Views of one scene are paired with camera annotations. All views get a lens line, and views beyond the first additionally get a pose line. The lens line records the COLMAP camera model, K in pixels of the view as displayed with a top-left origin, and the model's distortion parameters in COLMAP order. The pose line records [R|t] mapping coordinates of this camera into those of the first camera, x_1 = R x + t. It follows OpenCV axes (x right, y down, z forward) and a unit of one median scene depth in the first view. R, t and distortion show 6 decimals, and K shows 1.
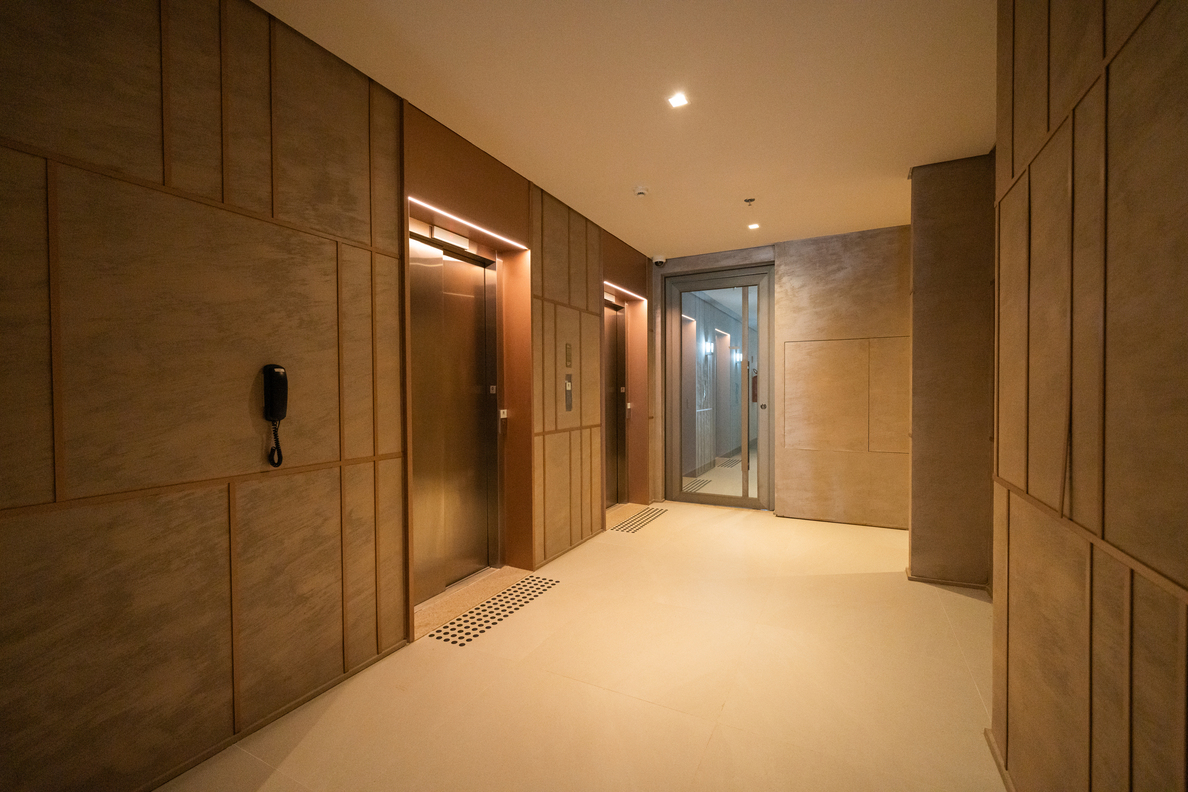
lens RADIAL K [[504.0, 0, 593.3], [0, 504.0, 396.4], [0, 0, 1]] dist [-0.001769, -0.000049]
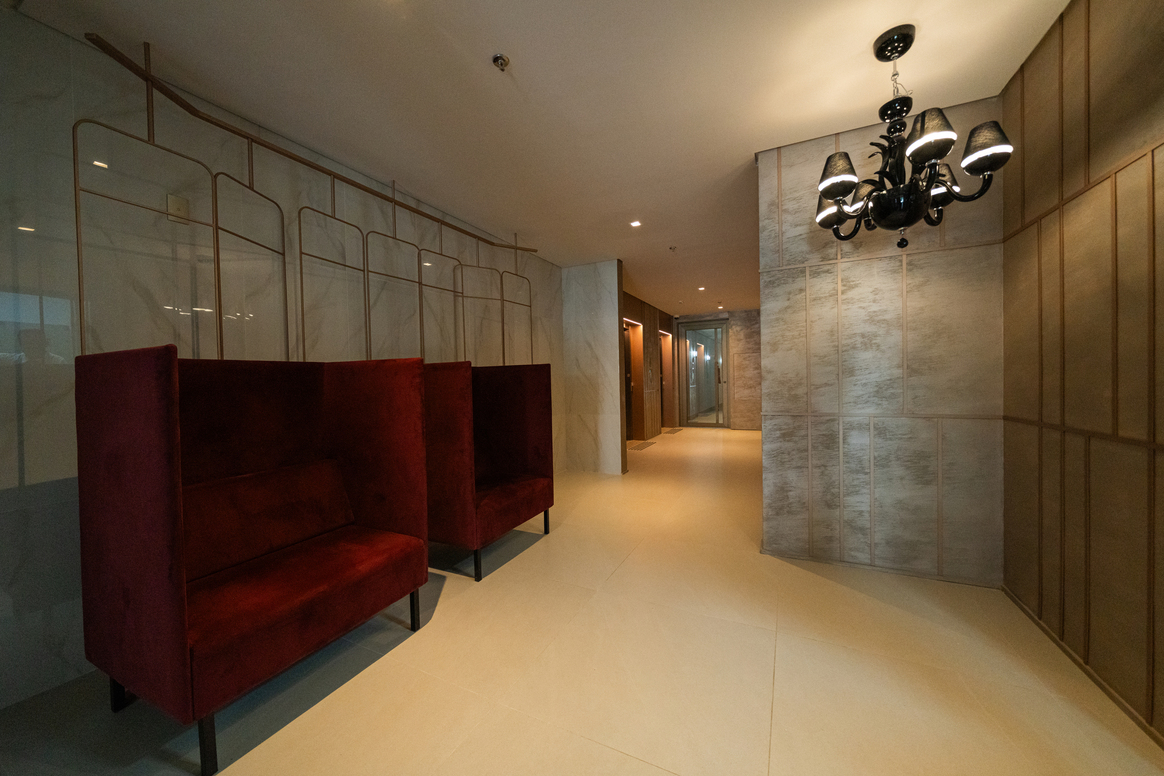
lens RADIAL K [[424.2, 0, 583.0], [0, 424.2, 386.8], [0, 0, 1]] dist [0.001379, 0.000063]
pose [[0.999728, -0.017138, 0.015829, -0.313955], [0.017175, 0.999850, -0.002162, 0.033396], [-0.015789, 0.002433, 0.999872, -0.849911]]
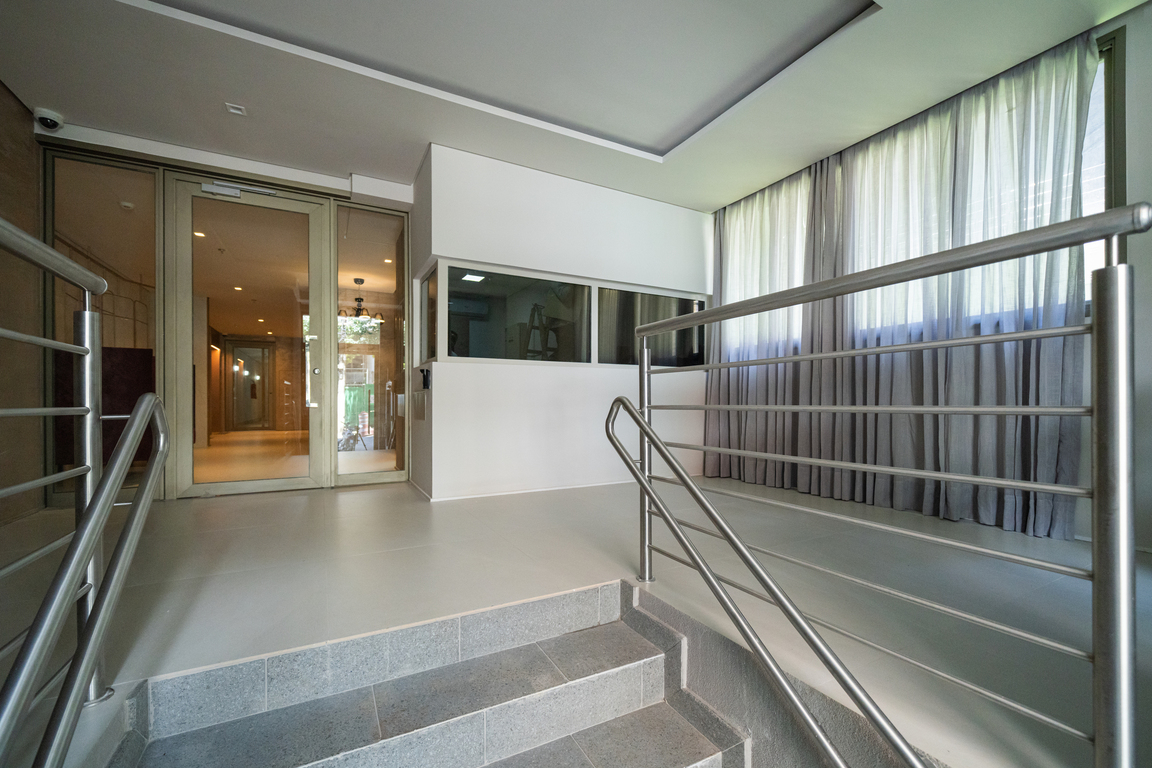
lens RADIAL K [[463.0, 0, 553.1], [0, 463.0, 406.2], [0, 0, 1]] dist [-0.000405, -0.000005]
pose [[0.593917, 0.001292, 0.804525, -0.758344], [0.008125, 0.999938, -0.007604, 0.119927], [-0.804485, 0.011053, 0.593870, -1.688679]]
